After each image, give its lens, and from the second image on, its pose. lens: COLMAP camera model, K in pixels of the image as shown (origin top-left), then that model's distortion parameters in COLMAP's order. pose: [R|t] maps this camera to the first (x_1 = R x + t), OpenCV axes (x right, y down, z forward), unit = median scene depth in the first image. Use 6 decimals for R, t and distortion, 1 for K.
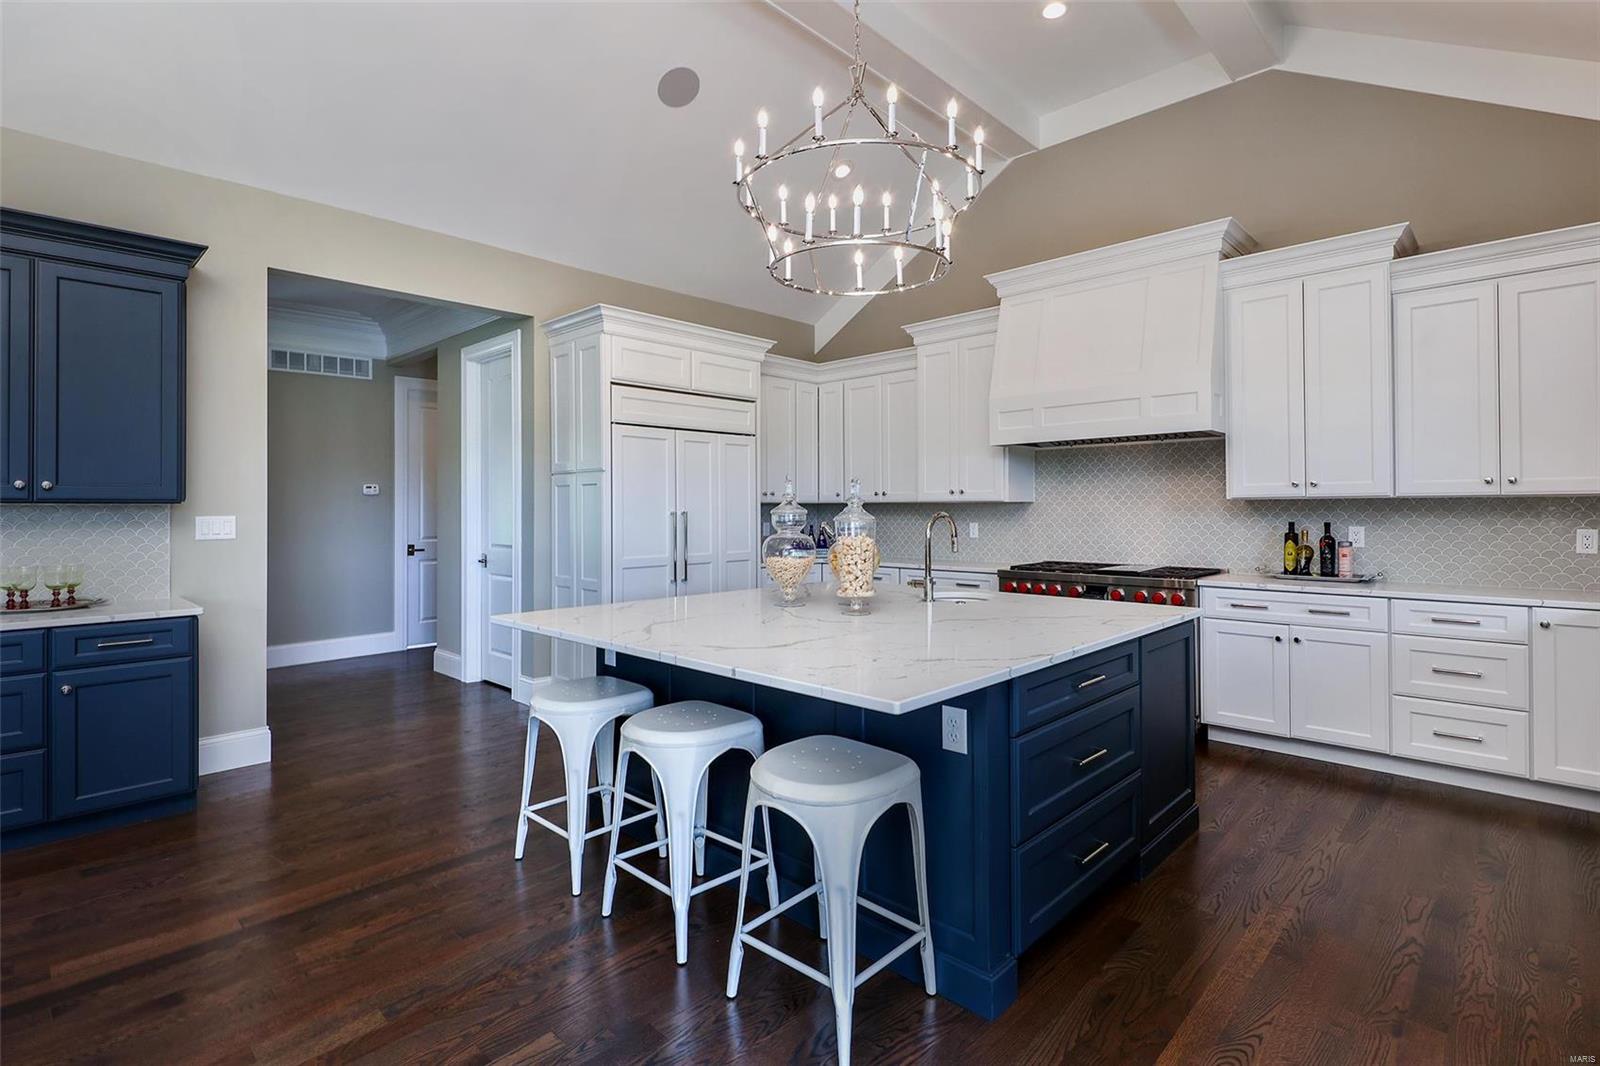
lens RADIAL K [[766.7, 0, 820.1], [0, 766.7, 500.2], [0, 0, 1]] dist [0.012674, -0.007884]
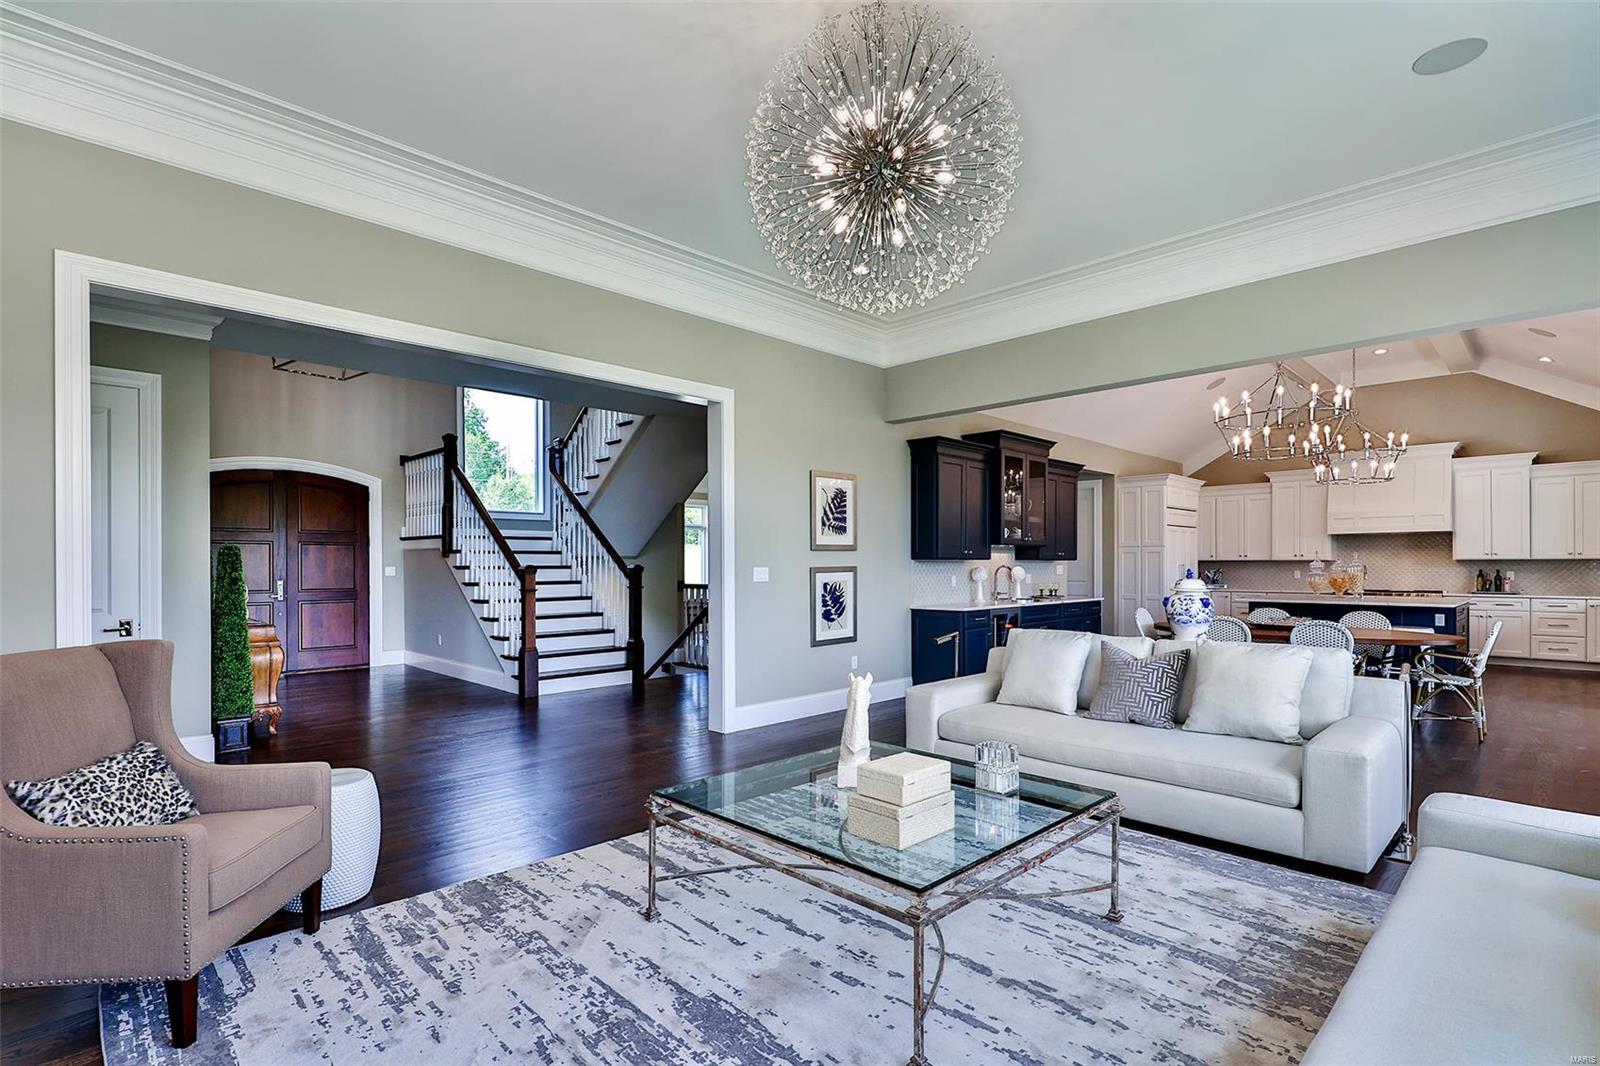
lens RADIAL K [[766.7, 0, 796.8], [0, 766.7, 568.8], [0, 0, 1]] dist [0.012674, -0.007884]
pose [[0.999708, 0.003203, -0.023948, -1.374197], [-0.002837, 0.999879, 0.015301, -0.003529], [0.023995, -0.015229, 0.999596, -1.359352]]
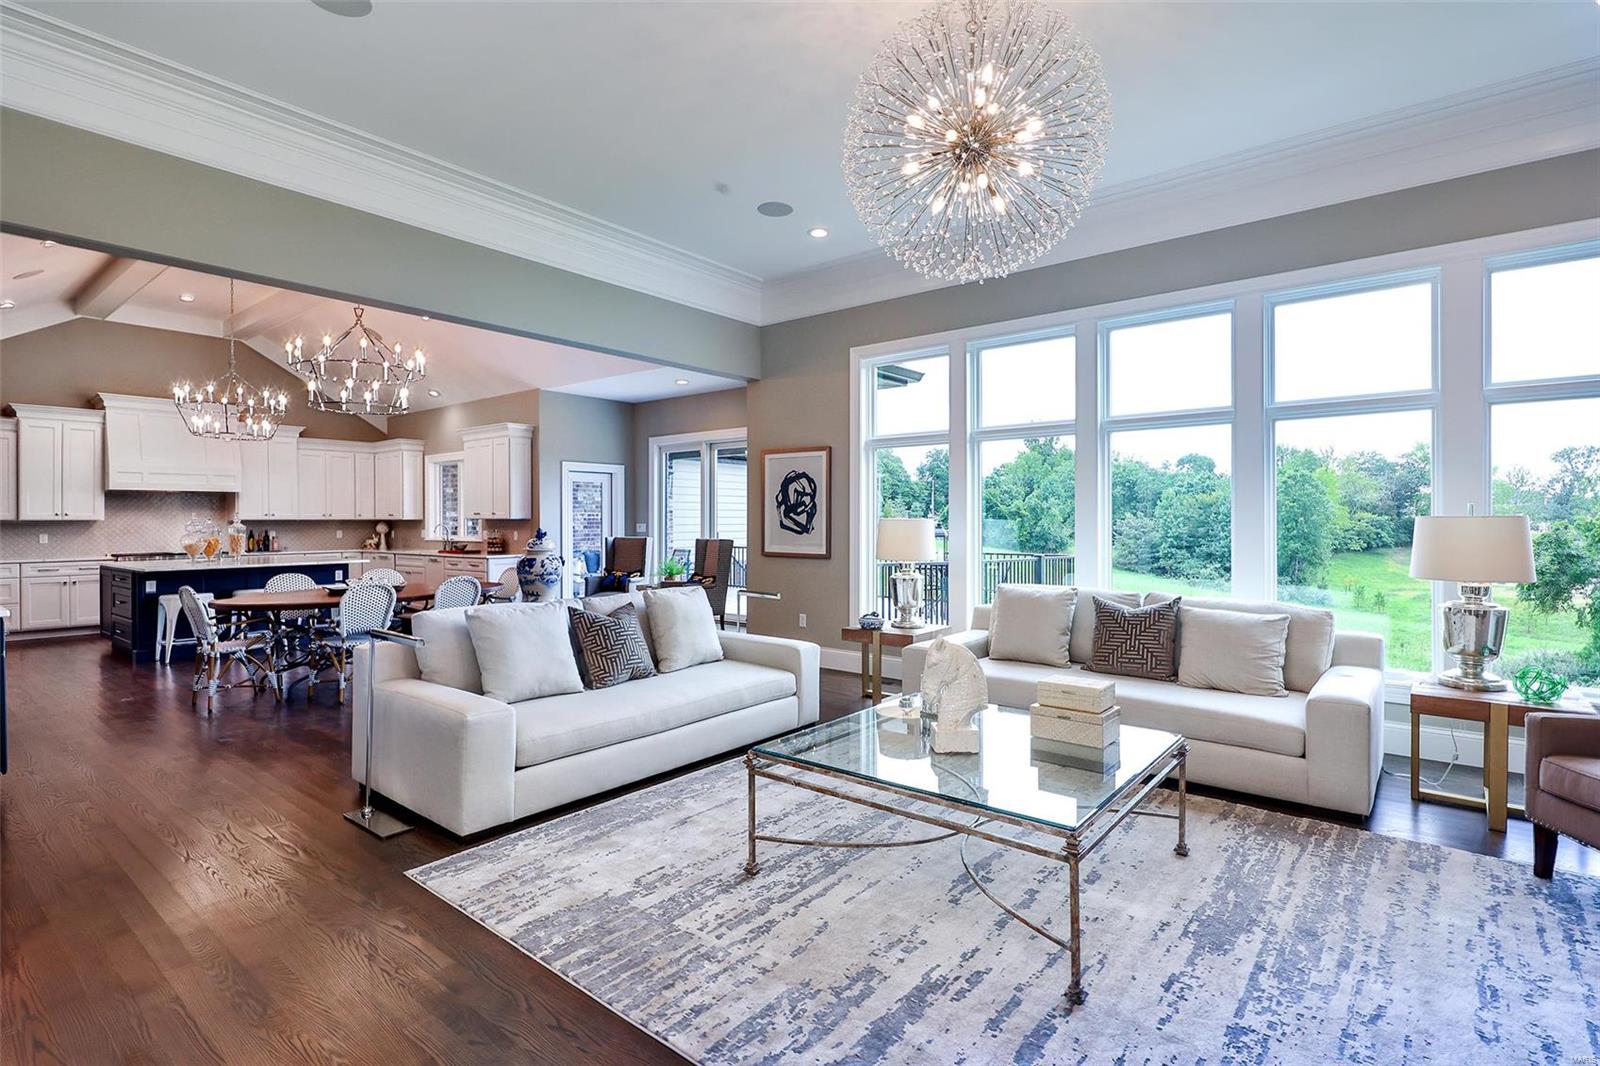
lens RADIAL K [[766.7, 0, 801.4], [0, 766.7, 513.3], [0, 0, 1]] dist [0.012674, -0.007884]
pose [[-0.090020, 0.016862, 0.995797, -1.960808], [-0.006645, 0.999824, -0.017531, 0.006714], [-0.995918, -0.008195, -0.089892, -0.528889]]
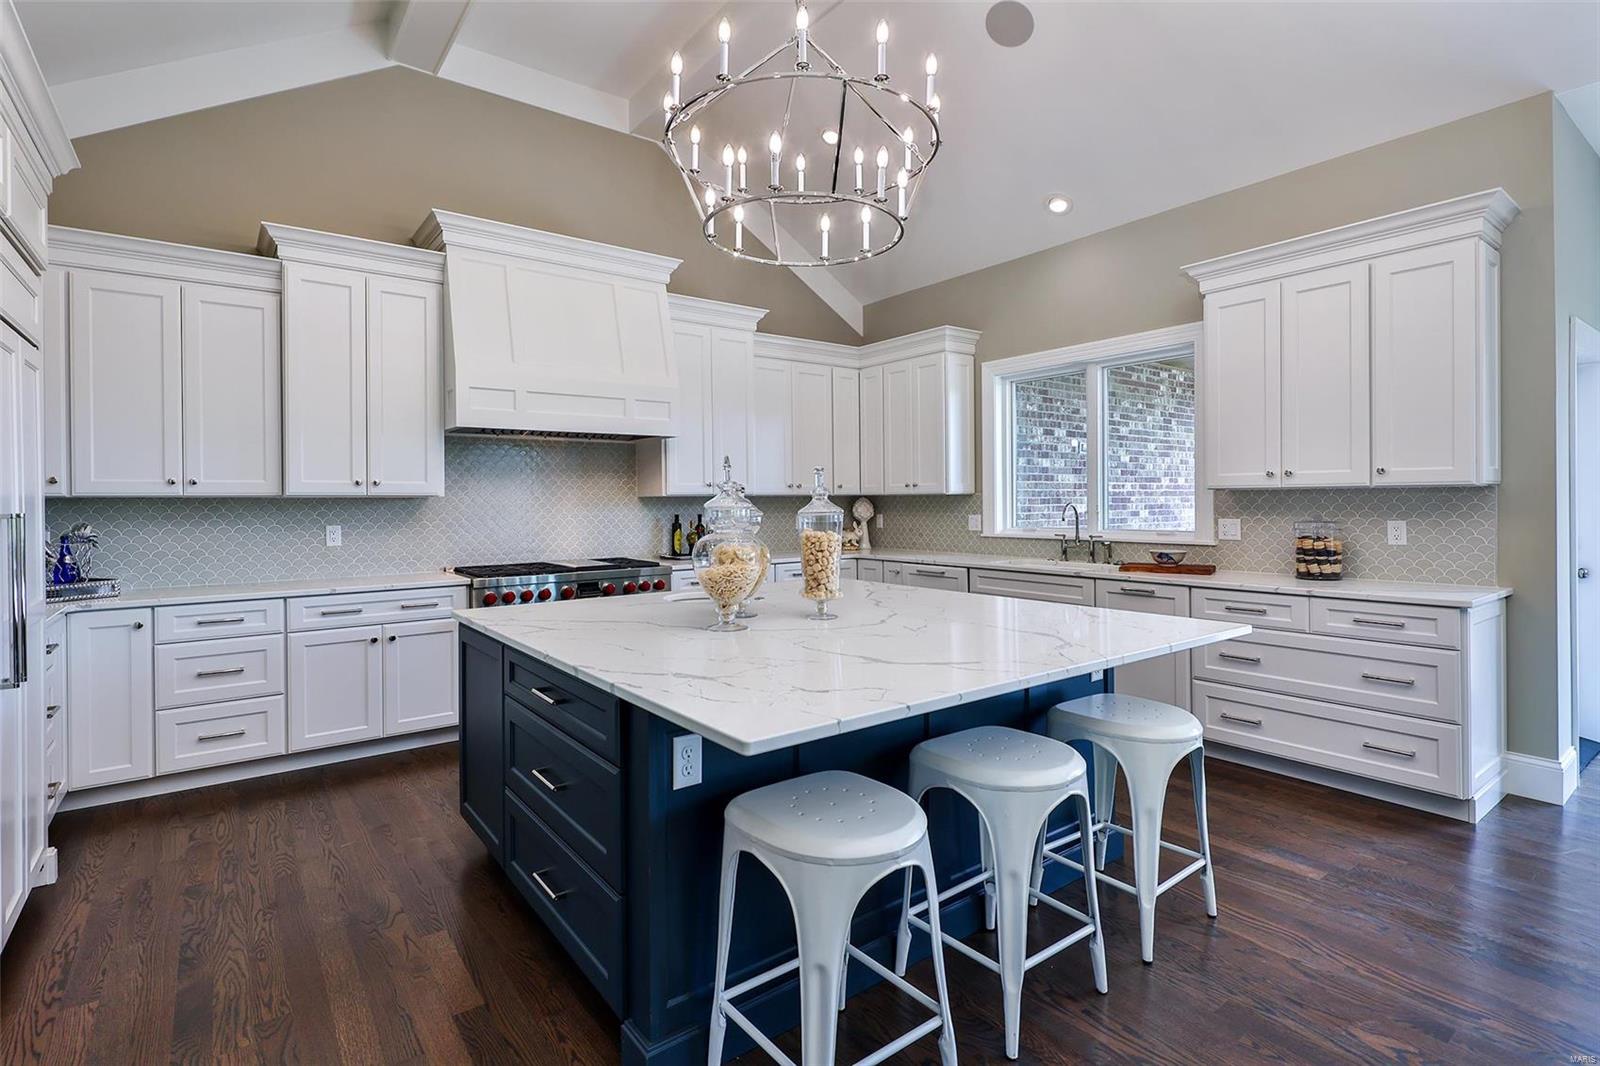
lens RADIAL K [[766.7, 0, 811.1], [0, 766.7, 491.7], [0, 0, 1]] dist [0.012674, -0.007884]
pose [[0.153415, 0.015356, 0.988043, -0.576396], [-0.002092, 0.999882, -0.015215, 0.009367], [-0.988160, 0.000267, 0.153429, 0.574970]]
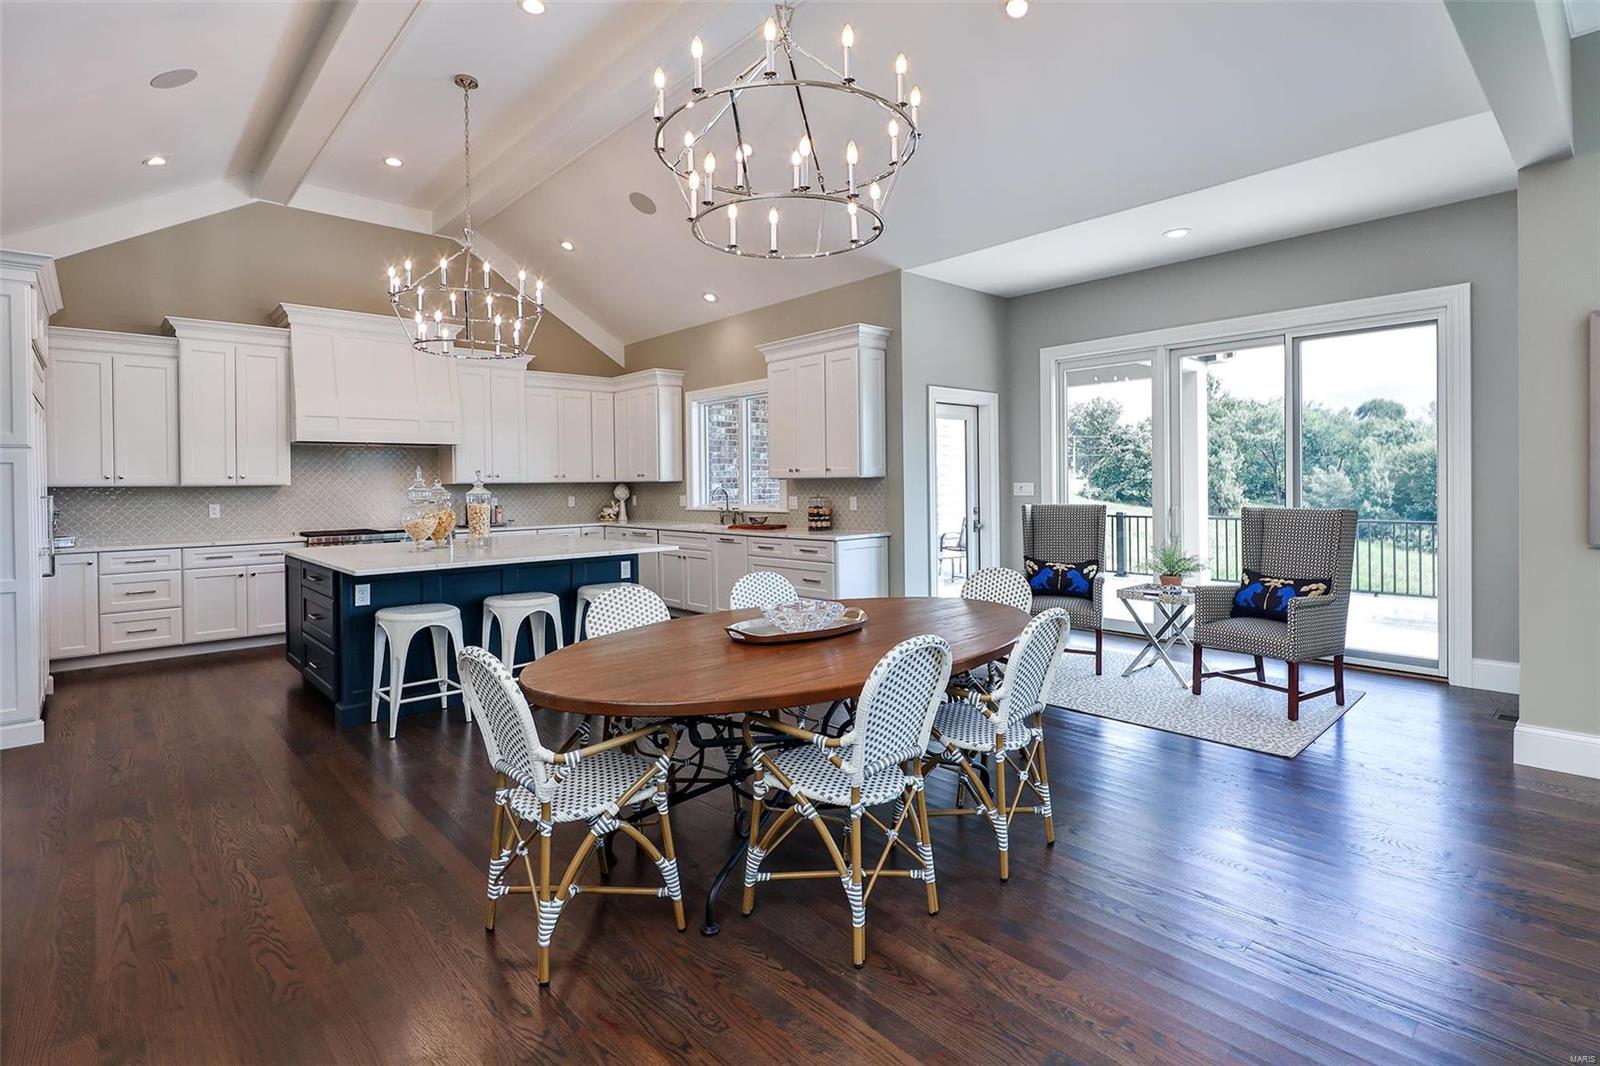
lens RADIAL K [[766.7, 0, 803.9], [0, 766.7, 473.2], [0, 0, 1]] dist [0.012674, -0.007884]
pose [[0.057996, 0.017439, 0.998165, -1.122438], [0.002735, 0.999841, -0.017627, 0.007677], [-0.998313, 0.003752, 0.057939, 0.101051]]
